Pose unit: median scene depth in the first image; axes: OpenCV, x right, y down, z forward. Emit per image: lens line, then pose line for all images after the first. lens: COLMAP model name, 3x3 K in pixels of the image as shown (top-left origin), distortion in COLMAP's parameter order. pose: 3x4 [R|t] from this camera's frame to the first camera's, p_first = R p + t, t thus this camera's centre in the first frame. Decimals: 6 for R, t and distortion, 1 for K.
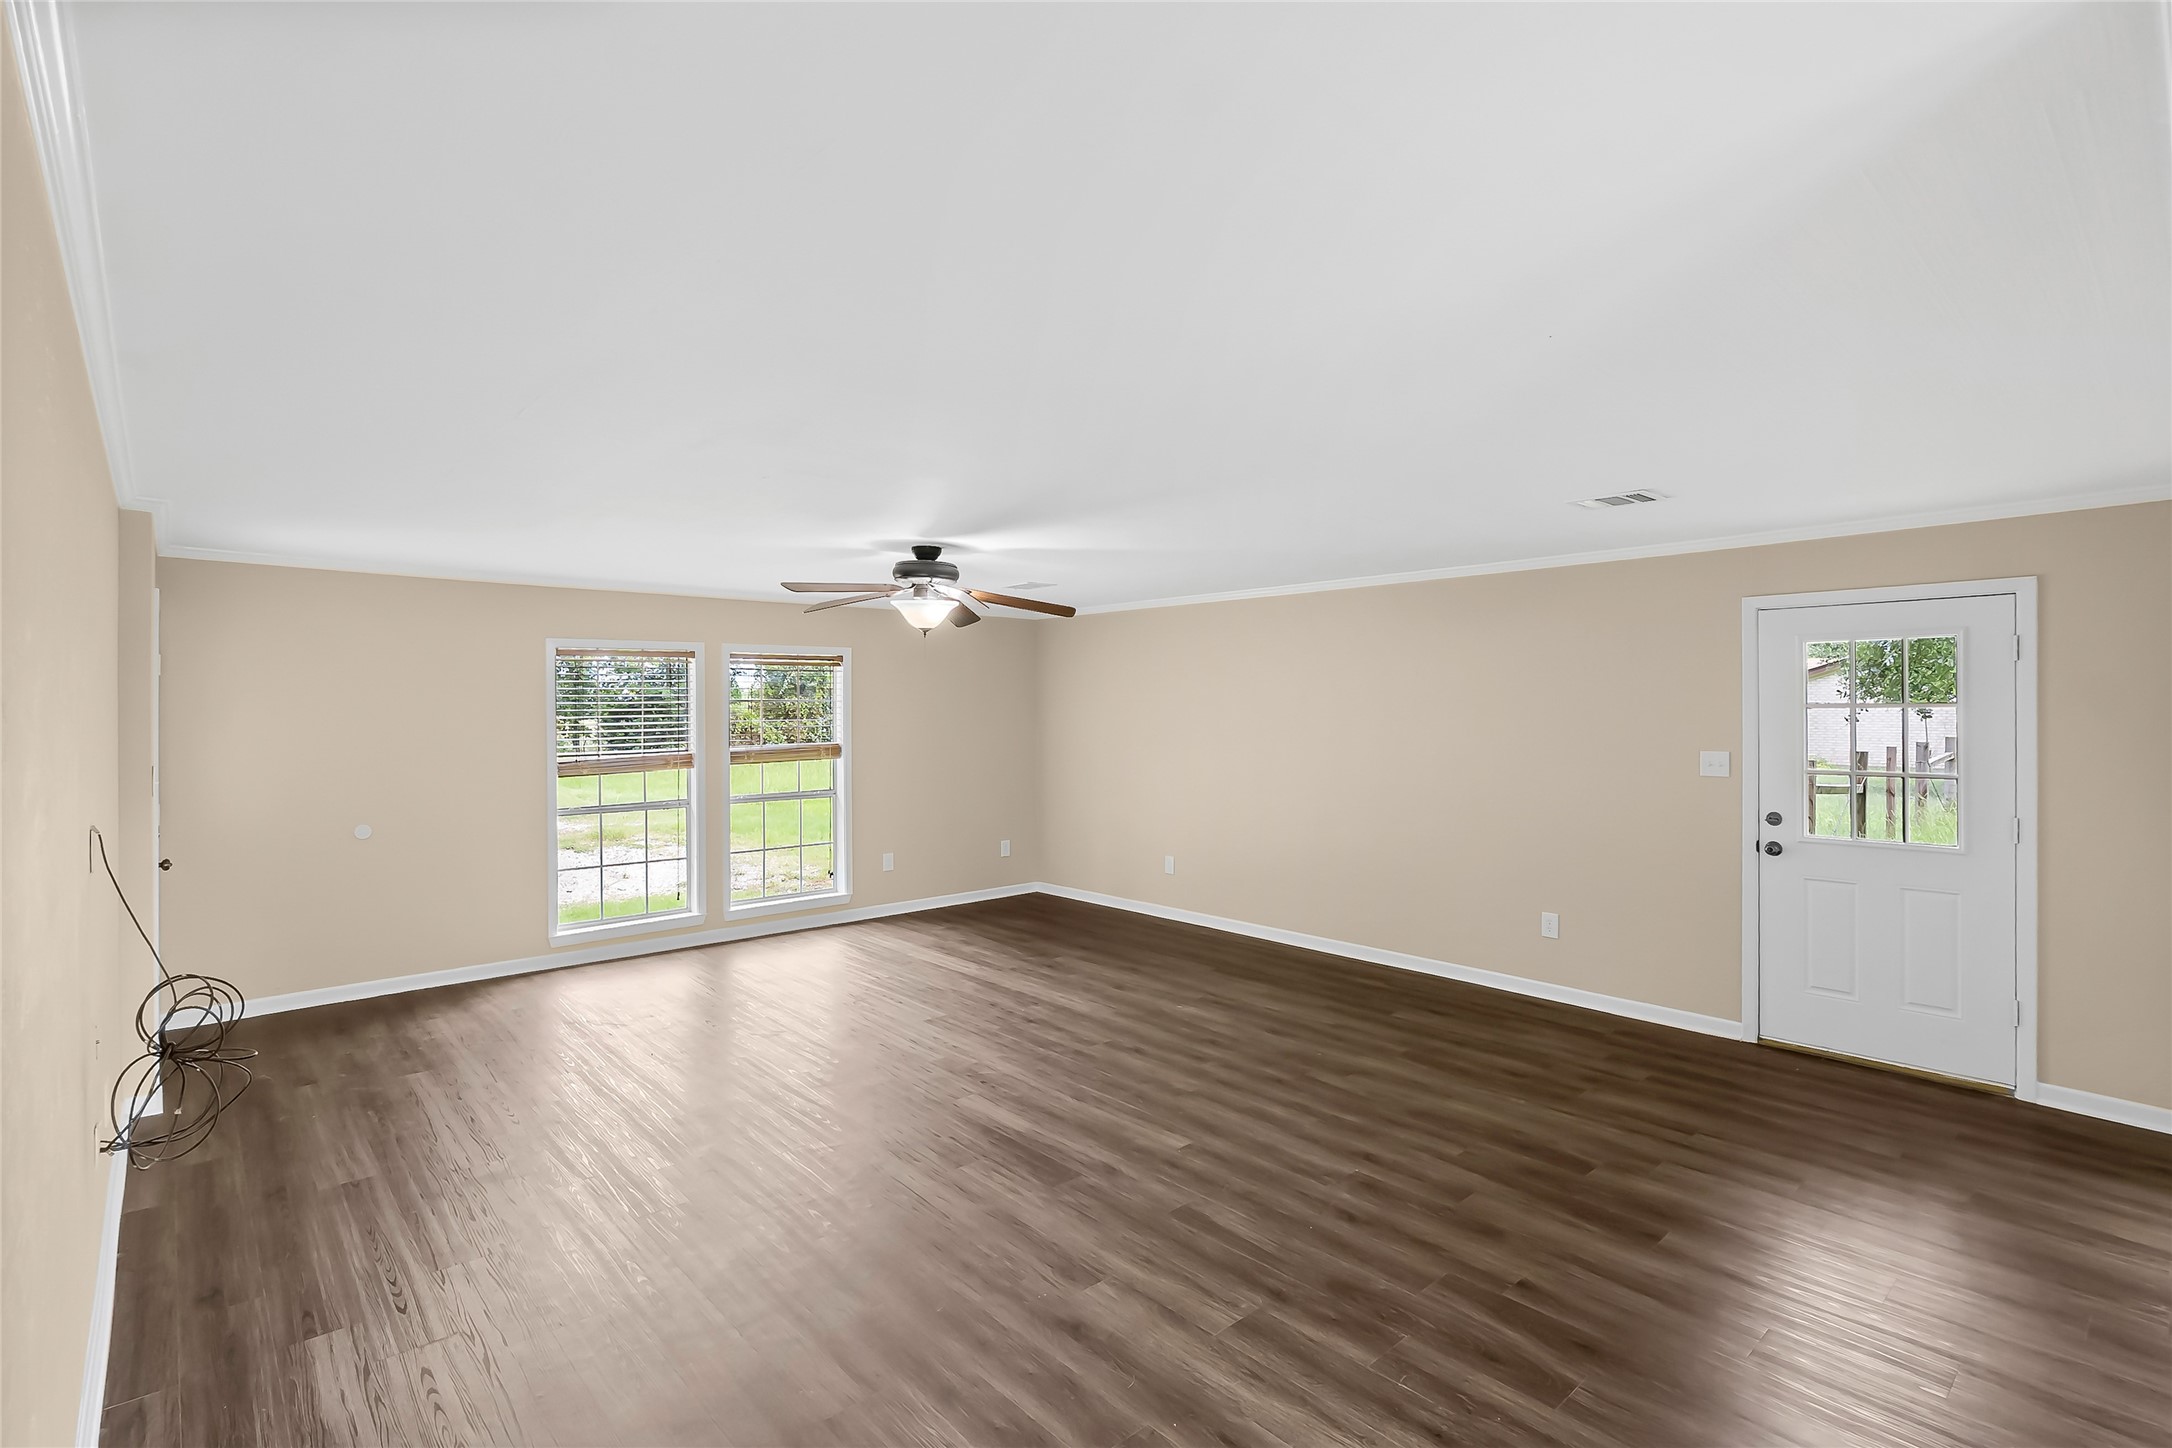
lens RADIAL K [[1008.9, 0, 1081.0], [0, 1008.9, 708.1], [0, 0, 1]] dist [-0.008155, 0.001517]
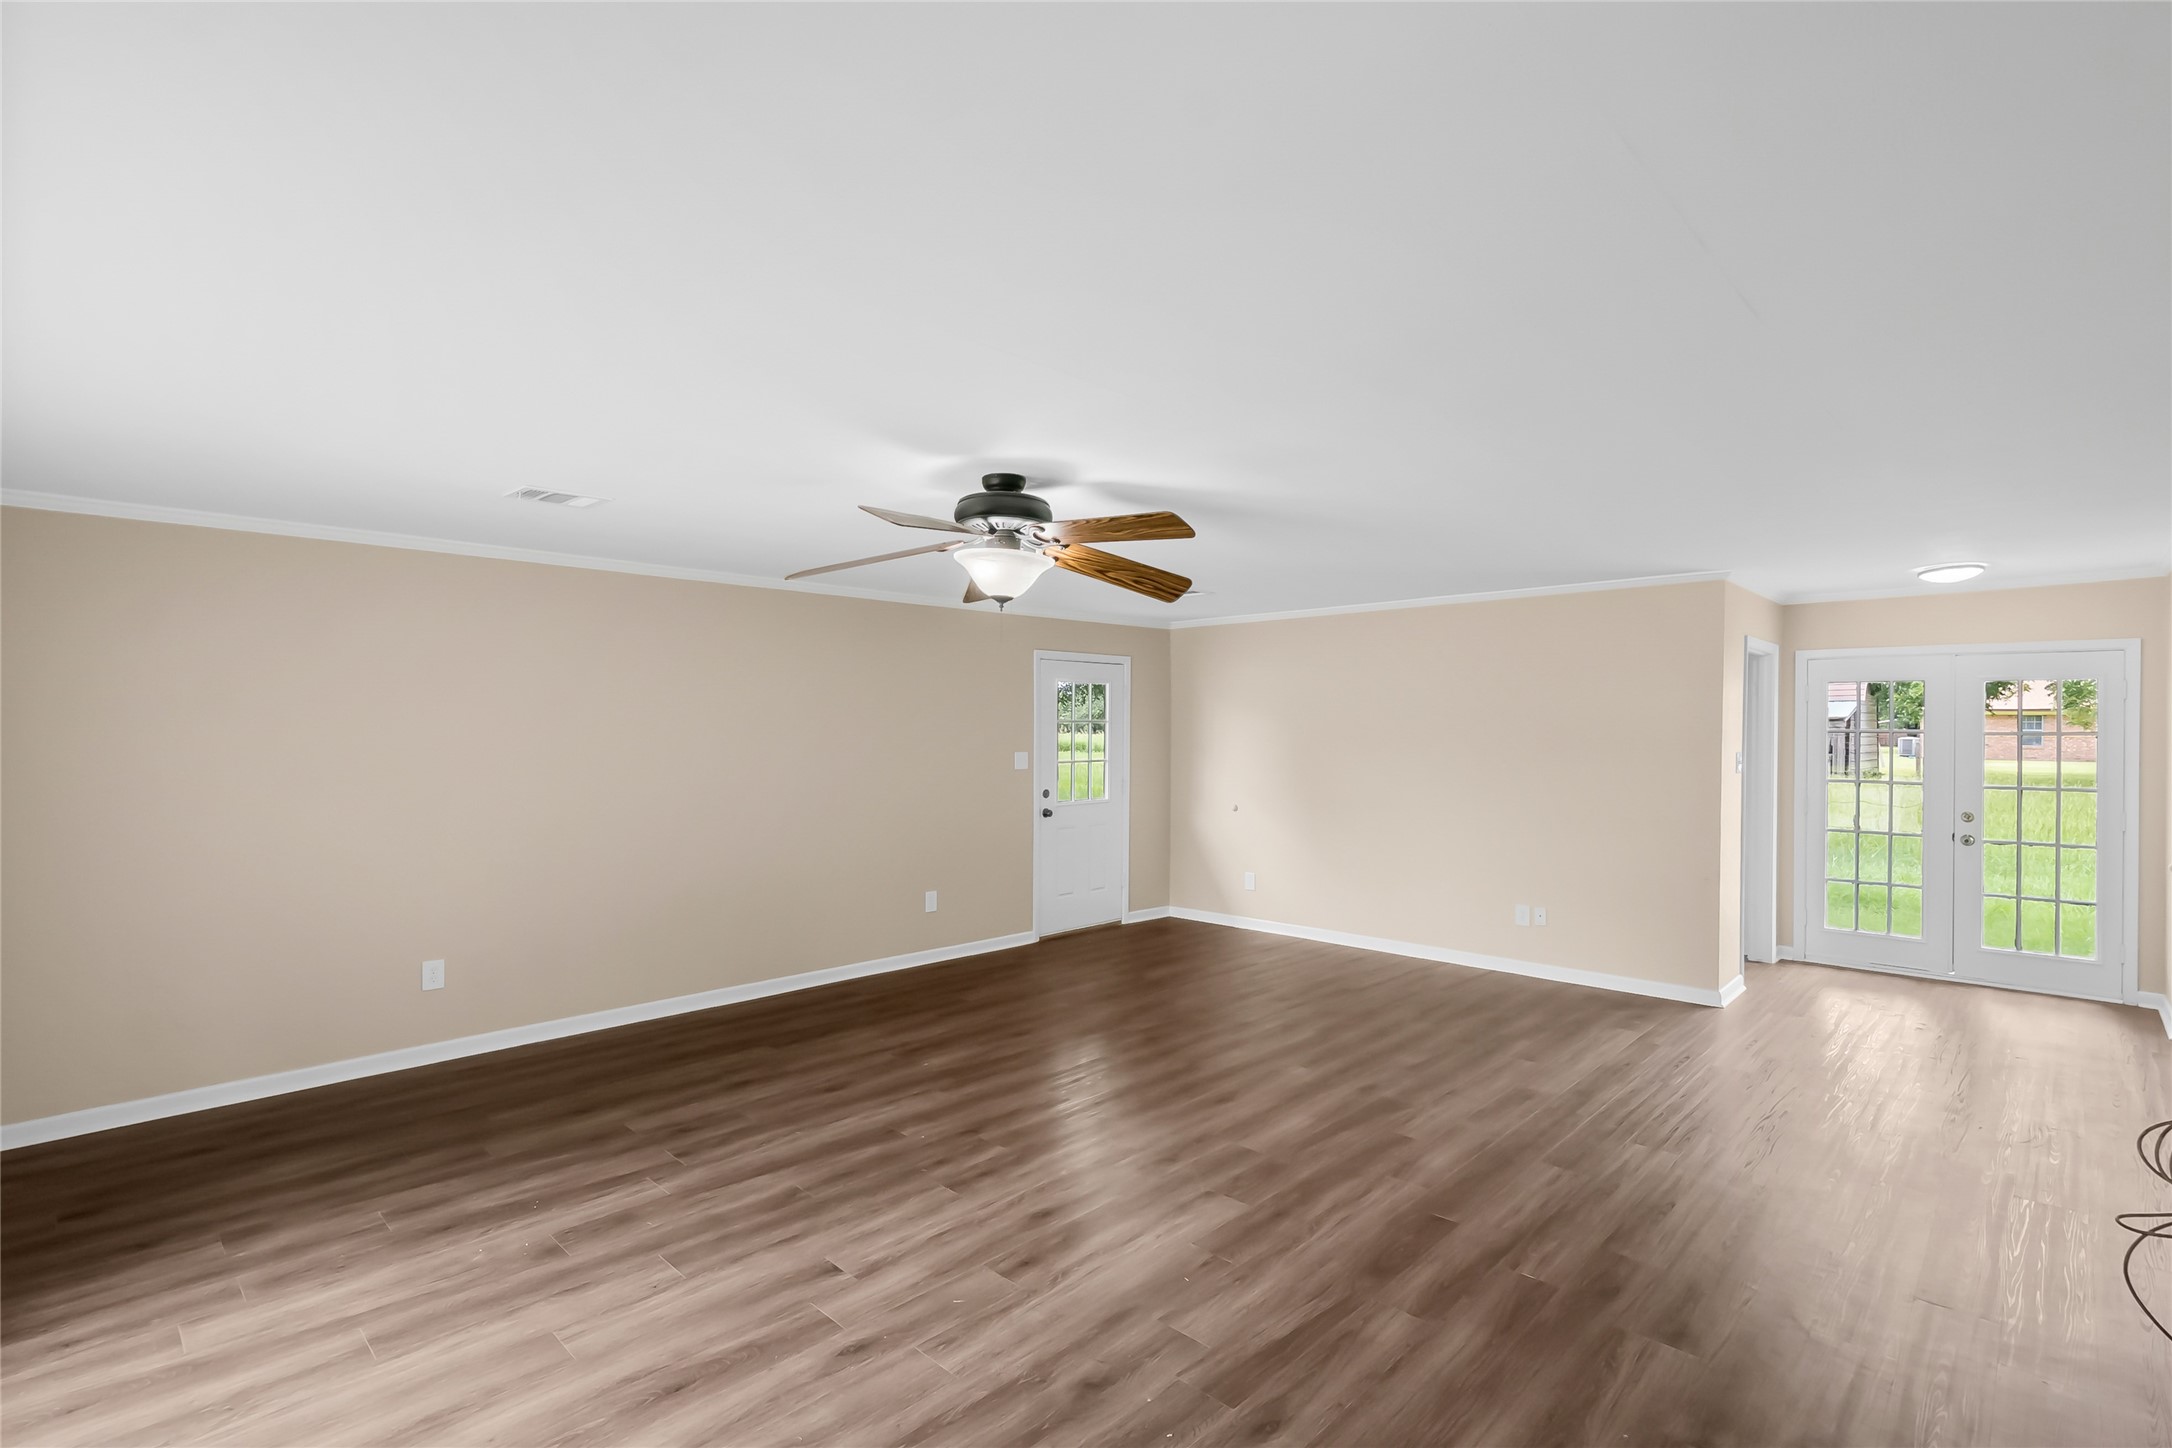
lens RADIAL K [[1008.9, 0, 1068.9], [0, 1008.9, 736.6], [0, 0, 1]] dist [-0.008155, 0.001517]
pose [[-0.056298, -0.006671, 0.998392, -0.845655], [-0.001888, 0.999977, 0.006575, 0.010476], [-0.998412, -0.001515, -0.056309, 1.019780]]
